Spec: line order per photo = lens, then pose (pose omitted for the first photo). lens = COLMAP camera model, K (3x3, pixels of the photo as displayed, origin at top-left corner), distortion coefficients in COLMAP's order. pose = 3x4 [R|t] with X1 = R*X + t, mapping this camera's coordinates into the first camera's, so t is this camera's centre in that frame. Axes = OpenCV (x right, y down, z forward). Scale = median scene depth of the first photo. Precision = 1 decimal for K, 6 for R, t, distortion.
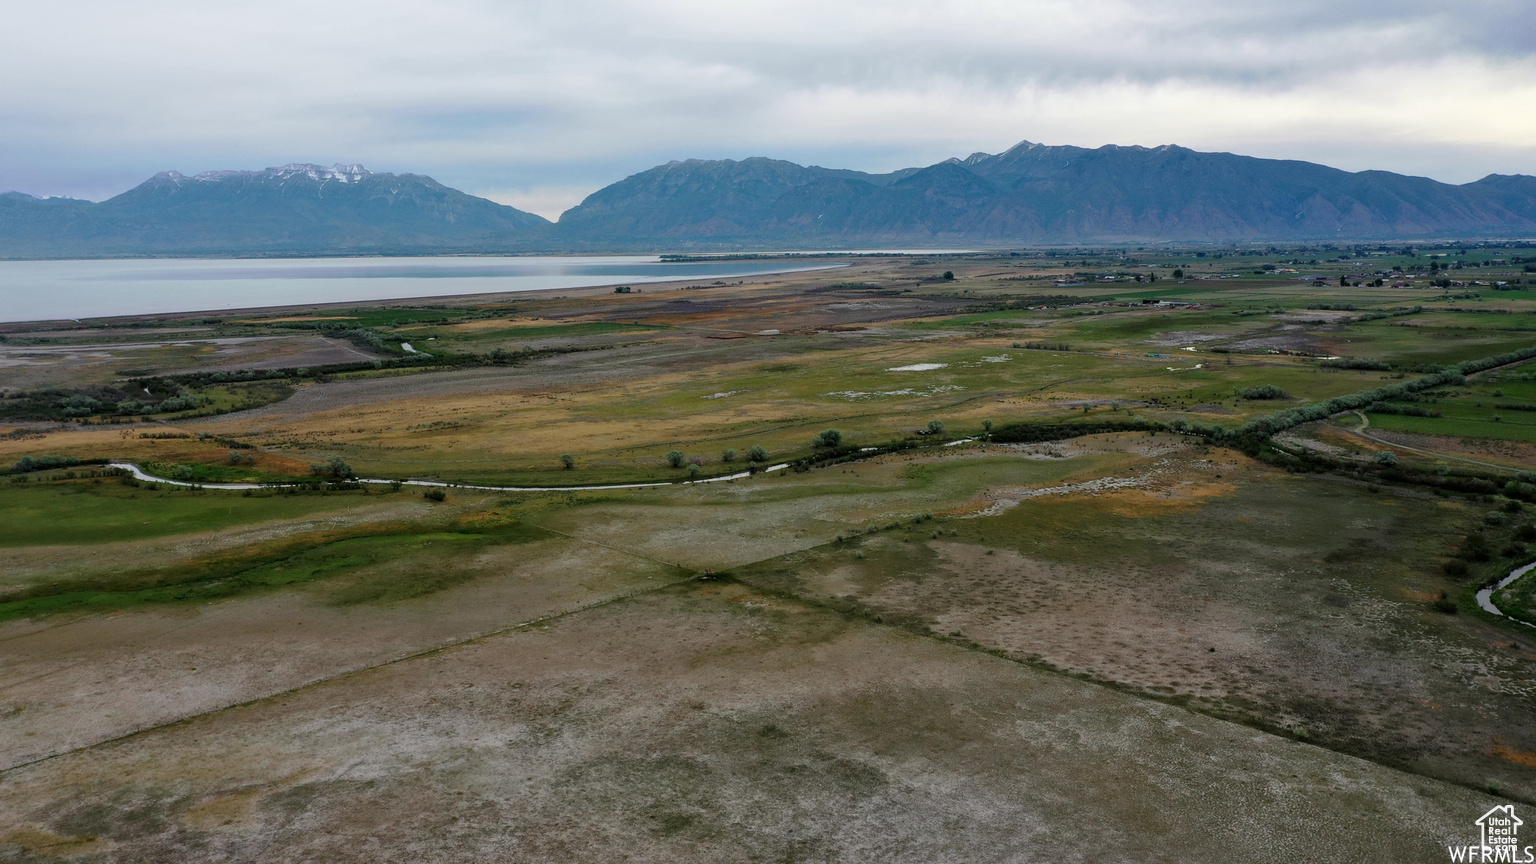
lens RADIAL K [[1222.6, 0, 770.3], [0, 1222.6, 428.3], [0, 0, 1]] dist [0.001169, 0.007633]
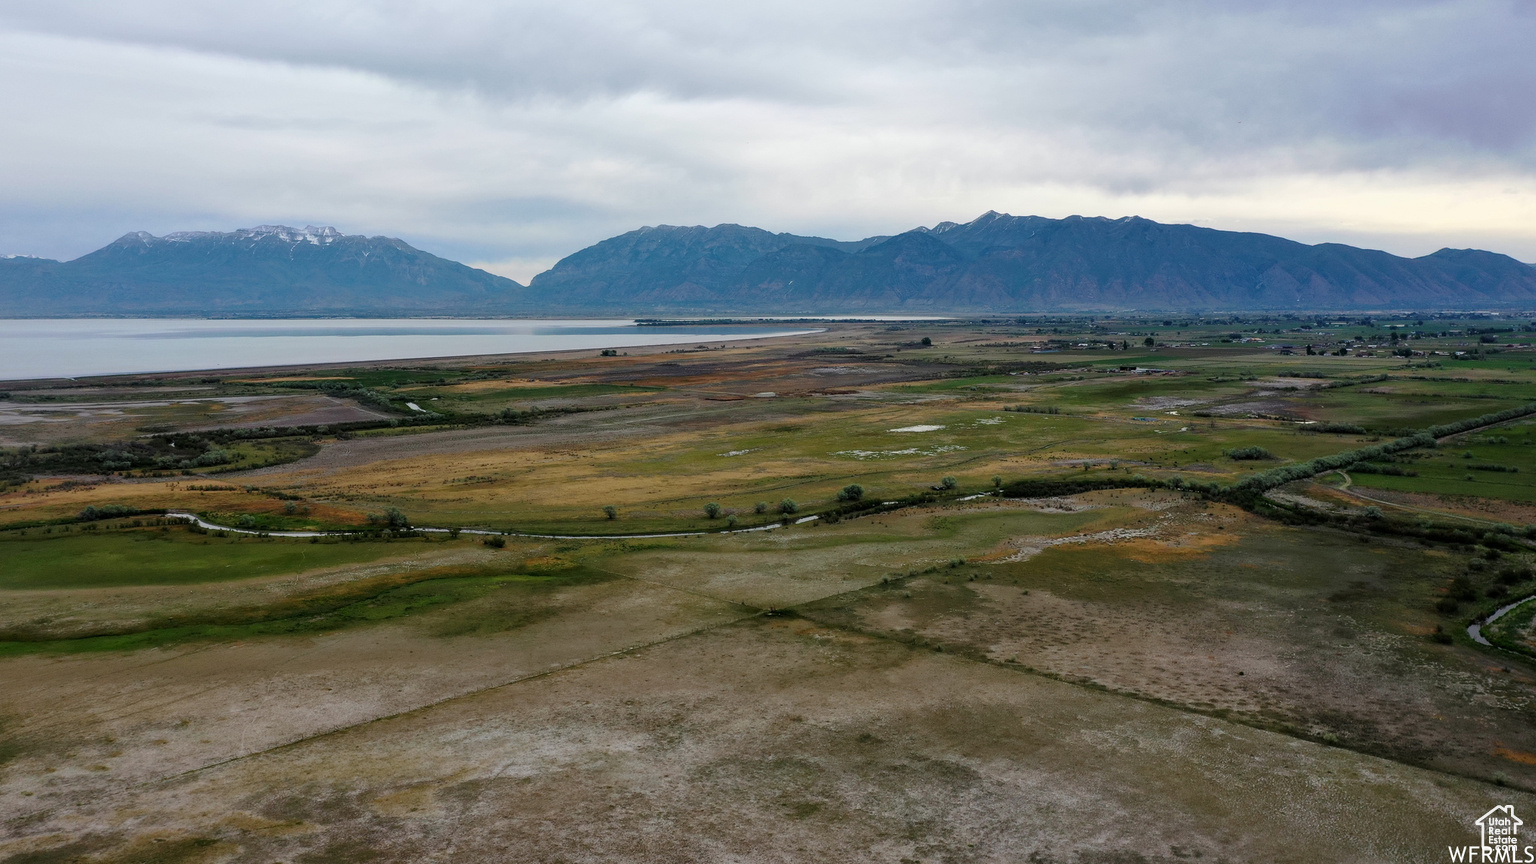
lens RADIAL K [[1222.6, 0, 771.7], [0, 1222.6, 429.0], [0, 0, 1]] dist [0.001169, 0.007633]
pose [[0.999617, 0.005981, 0.027033, -0.044594], [-0.004568, 0.998635, -0.052041, 0.007643], [-0.027307, 0.051897, 0.998279, -0.053355]]
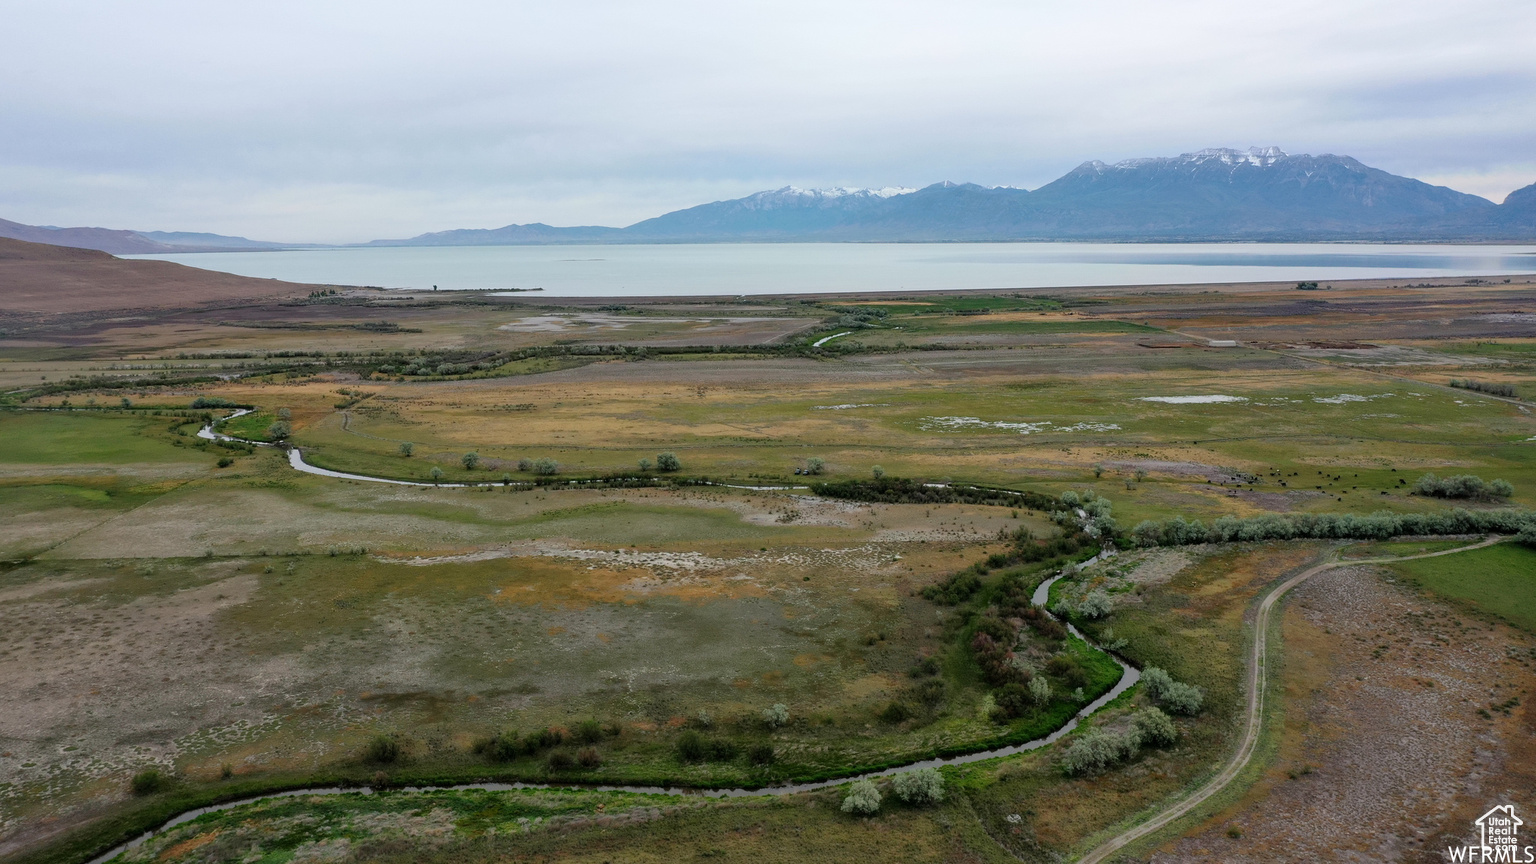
lens RADIAL K [[1222.6, 0, 762.8], [0, 1222.6, 433.9], [0, 0, 1]] dist [0.001169, 0.007633]
pose [[0.748814, 0.112685, -0.653131, 0.600075], [-0.101837, 0.993301, 0.054619, -0.060726], [0.654910, 0.025613, 0.755273, 0.333242]]
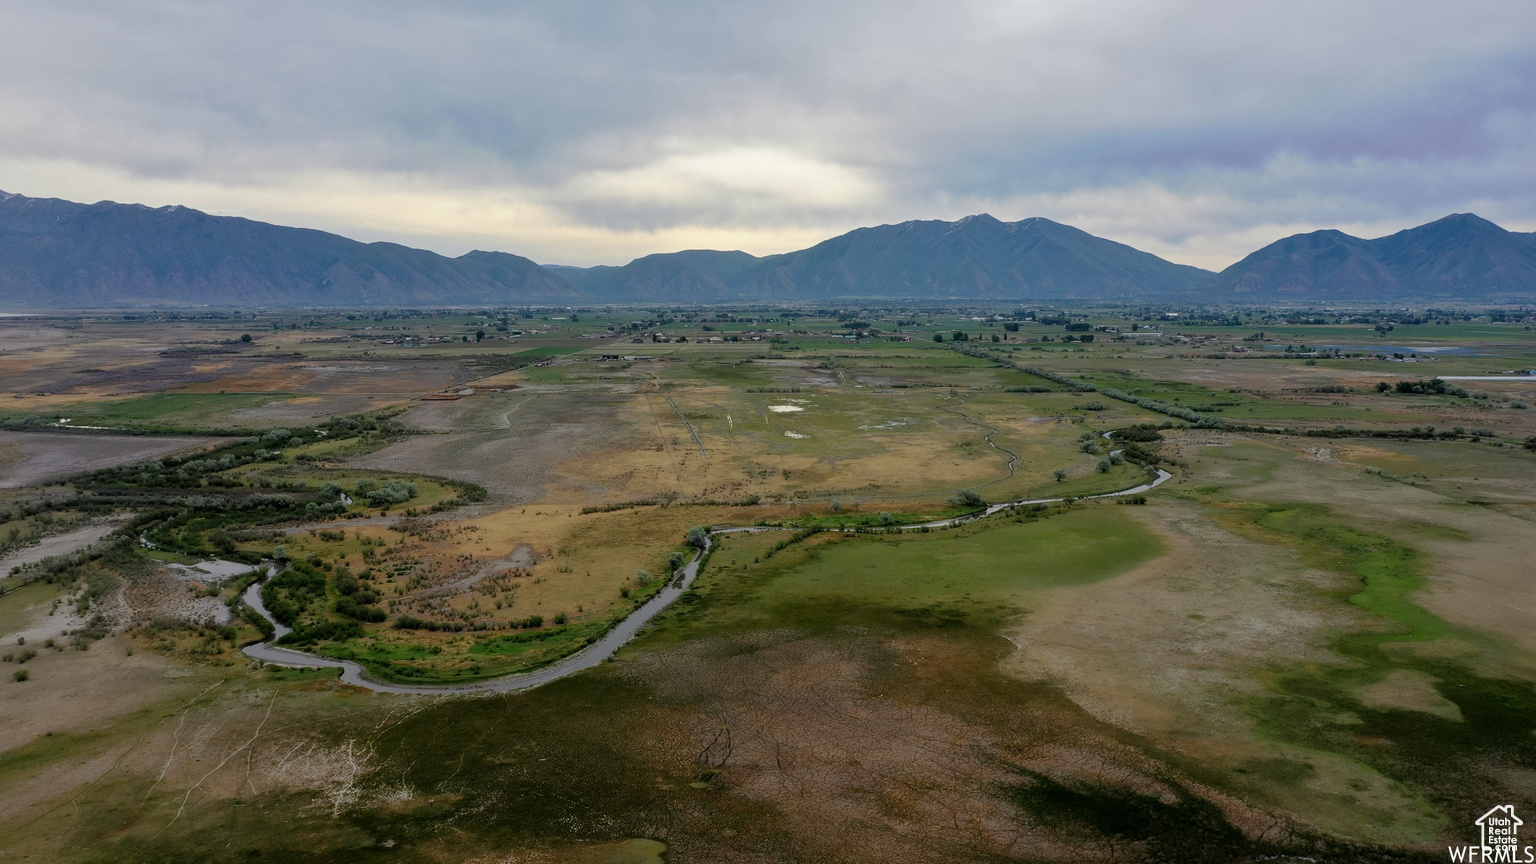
lens RADIAL K [[1222.6, 0, 776.9], [0, 1222.6, 421.9], [0, 0, 1]] dist [0.001169, 0.007633]
pose [[0.709852, -0.059528, 0.701831, -0.679535], [0.100246, 0.994817, -0.017013, -0.035184], [-0.697180, 0.082433, 0.712141, 0.331034]]
